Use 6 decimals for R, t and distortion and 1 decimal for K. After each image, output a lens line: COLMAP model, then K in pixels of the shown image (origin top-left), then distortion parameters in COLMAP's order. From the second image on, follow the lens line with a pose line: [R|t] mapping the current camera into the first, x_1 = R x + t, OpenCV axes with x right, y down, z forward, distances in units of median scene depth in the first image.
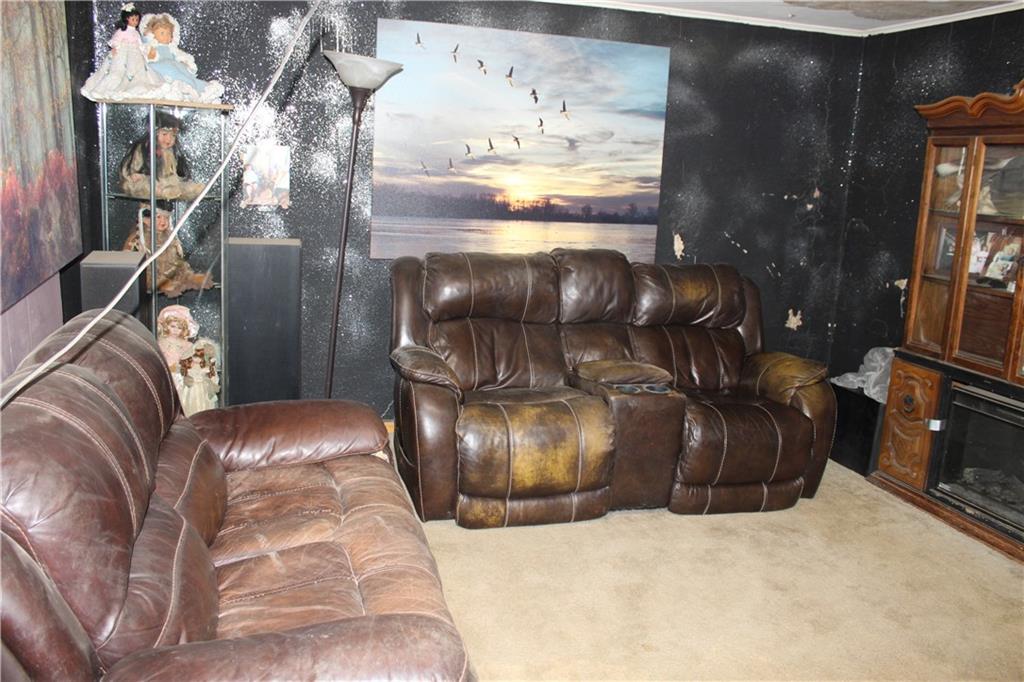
lens RADIAL K [[853.3, 0, 508.8], [0, 853.3, 343.2], [0, 0, 1]] dist [-0.156531, 0.127419]
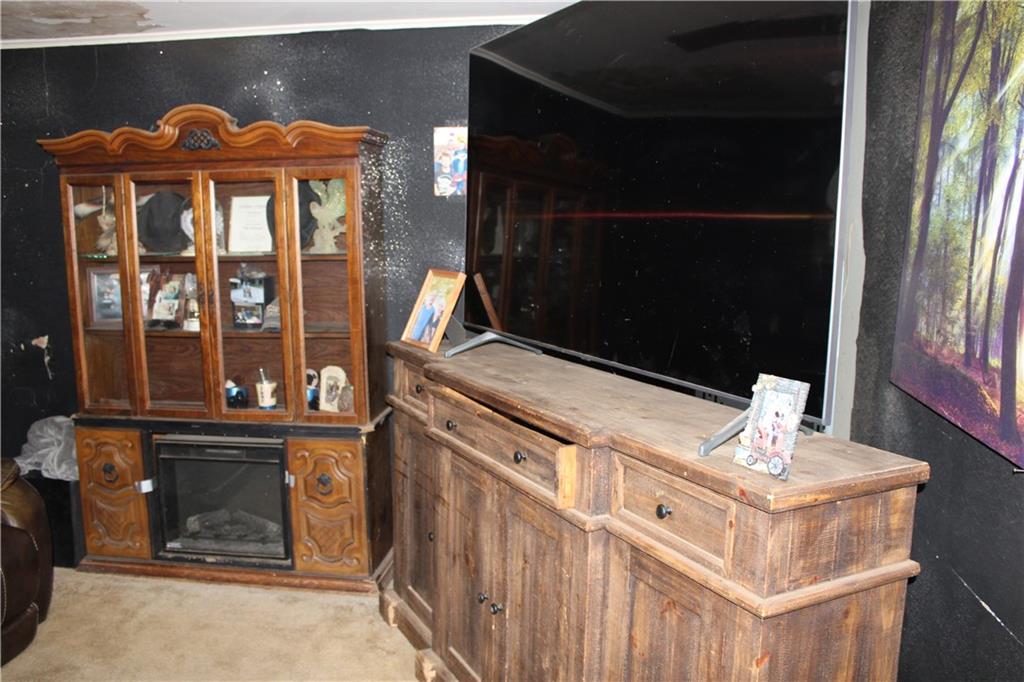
lens RADIAL K [[853.3, 0, 511.6], [0, 853.3, 345.1], [0, 0, 1]] dist [-0.156531, 0.127419]
pose [[0.416830, -0.180312, 0.890921, -0.109941], [0.207373, 0.973145, 0.099931, -0.061928], [-0.885014, 0.143099, 0.443028, 0.208648]]
